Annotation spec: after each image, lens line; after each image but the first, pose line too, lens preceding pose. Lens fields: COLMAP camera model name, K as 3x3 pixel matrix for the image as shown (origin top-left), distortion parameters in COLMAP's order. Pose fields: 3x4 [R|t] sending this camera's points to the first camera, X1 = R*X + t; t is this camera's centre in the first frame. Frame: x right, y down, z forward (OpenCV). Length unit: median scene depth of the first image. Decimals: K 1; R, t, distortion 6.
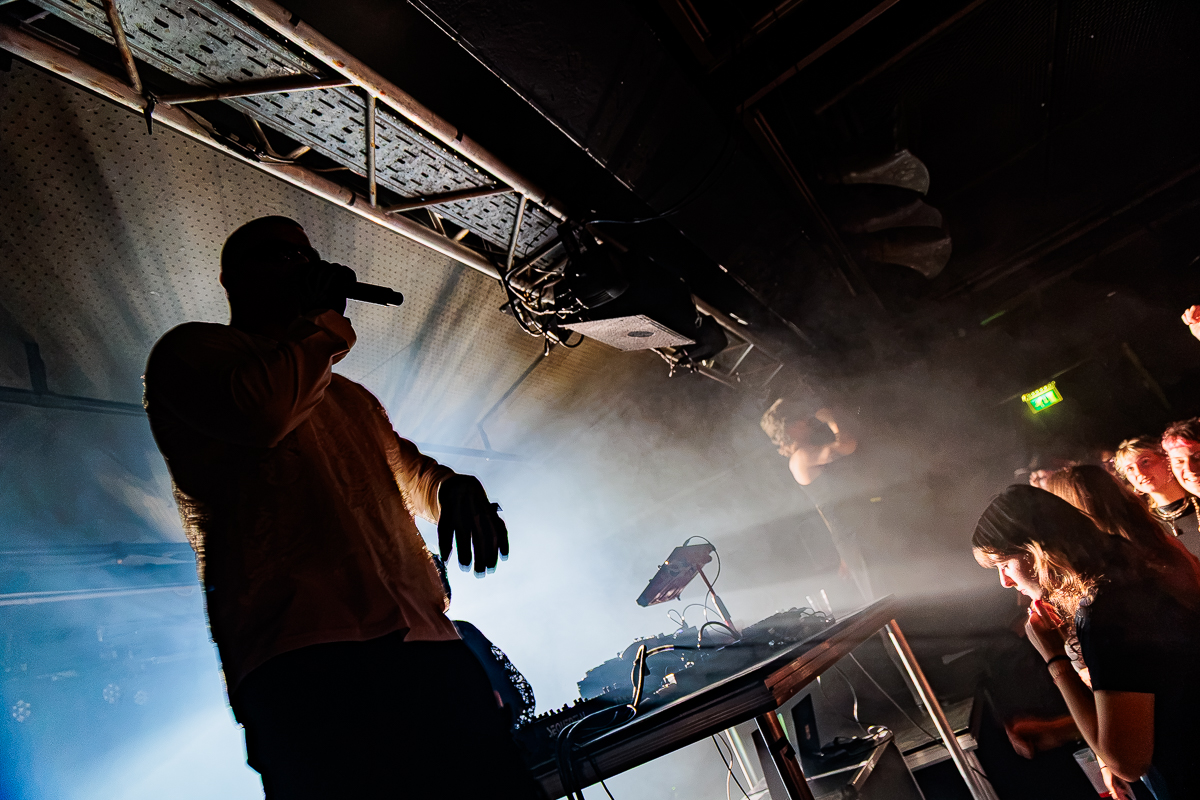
lens RADIAL K [[805.5, 0, 600.0], [0, 805.5, 400.0], [0, 0, 1]] dist [0.005673, 0.004332]
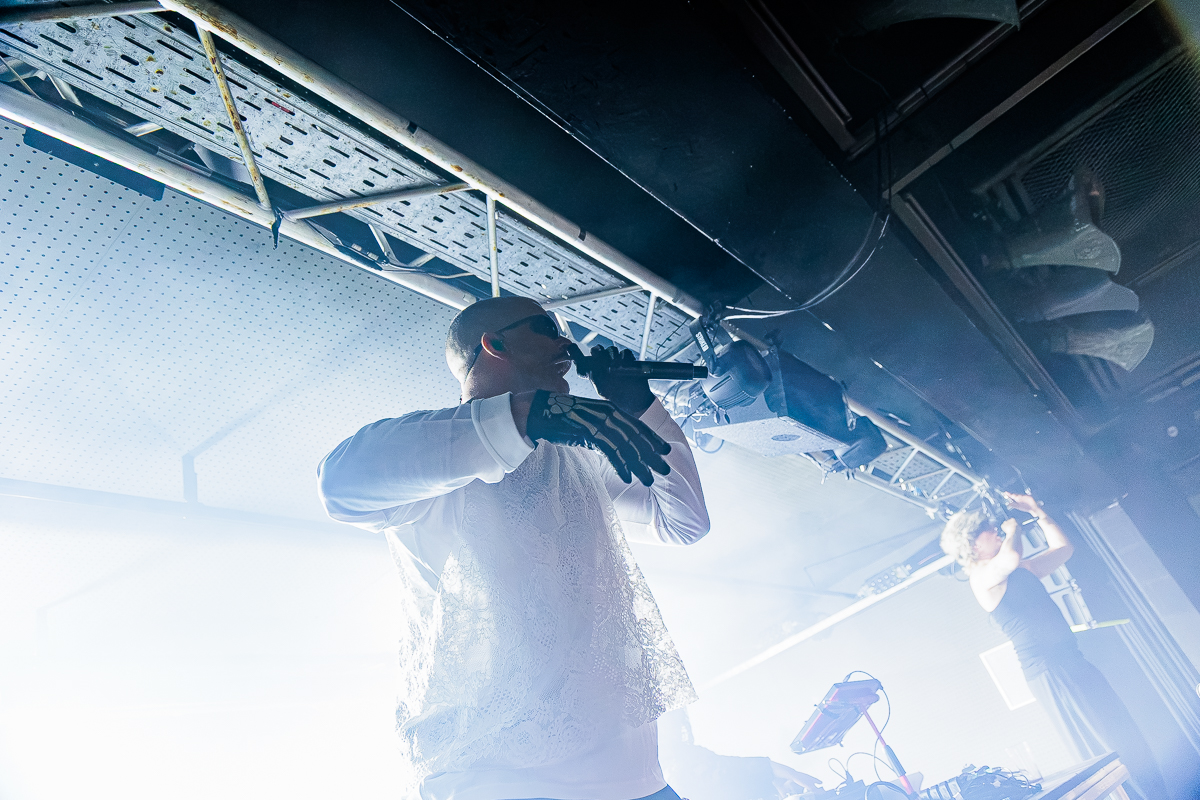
lens RADIAL K [[817.1, 0, 600.0], [0, 817.1, 400.0], [0, 0, 1]] dist [0.007208, 0.003128]
pose [[0.982659, -0.026847, -0.183468, 0.020774], [0.002117, 0.991023, -0.133678, -0.001279], [0.185410, 0.130972, 0.973894, 0.079640]]
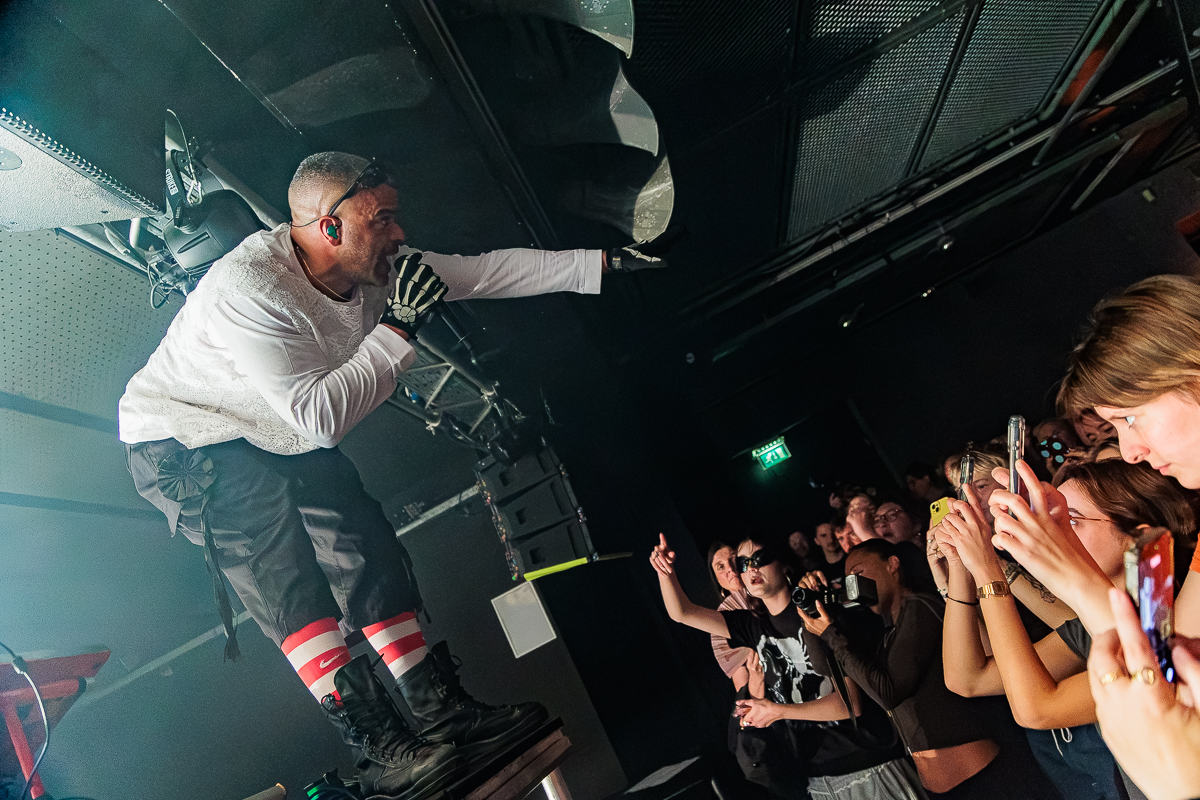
lens RADIAL K [[849.2, 0, 600.0], [0, 849.2, 400.0], [0, 0, 1]] dist [0.001398, -0.001667]
pose [[0.952232, 0.049189, 0.301389, 0.303776], [-0.025772, 0.996365, -0.081191, 0.099787], [-0.304288, 0.069545, 0.950038, 0.624499]]
